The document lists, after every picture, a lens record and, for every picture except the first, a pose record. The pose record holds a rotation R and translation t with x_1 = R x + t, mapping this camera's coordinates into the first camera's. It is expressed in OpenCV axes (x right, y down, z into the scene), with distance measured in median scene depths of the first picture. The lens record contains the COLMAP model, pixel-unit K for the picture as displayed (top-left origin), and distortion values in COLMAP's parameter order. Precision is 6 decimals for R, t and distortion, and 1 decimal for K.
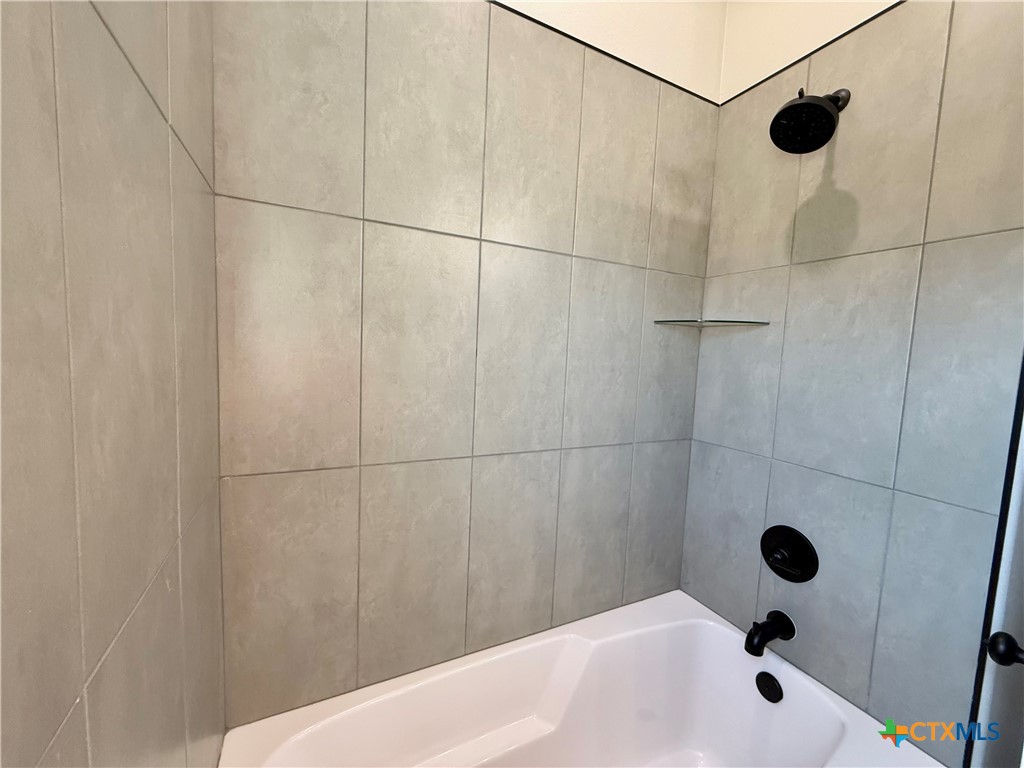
lens RADIAL K [[409.0, 0, 513.0], [0, 409.0, 389.7], [0, 0, 1]] dist [0.002728, -0.000474]
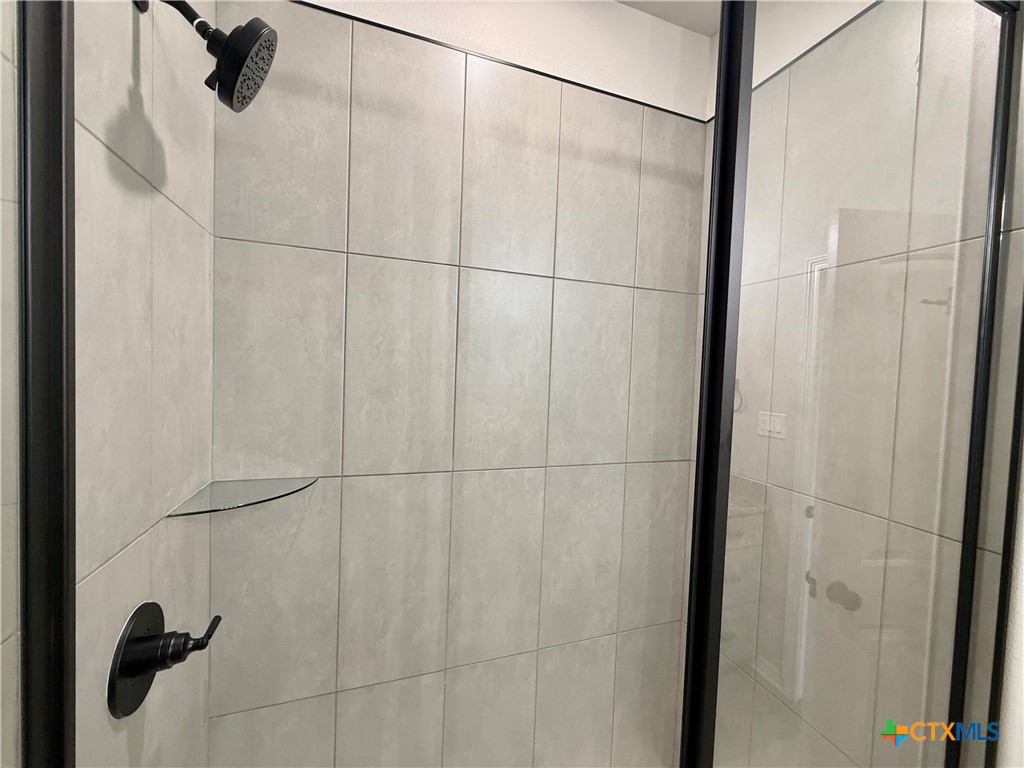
lens RADIAL K [[409.0, 0, 513.0], [0, 409.0, 385.8], [0, 0, 1]] dist [0.002728, -0.000474]
pose [[0.990757, -0.001144, -0.135644, 0.223024], [-0.006427, 0.998445, -0.055369, 0.004756], [0.135496, 0.055729, 0.989209, -0.019660]]
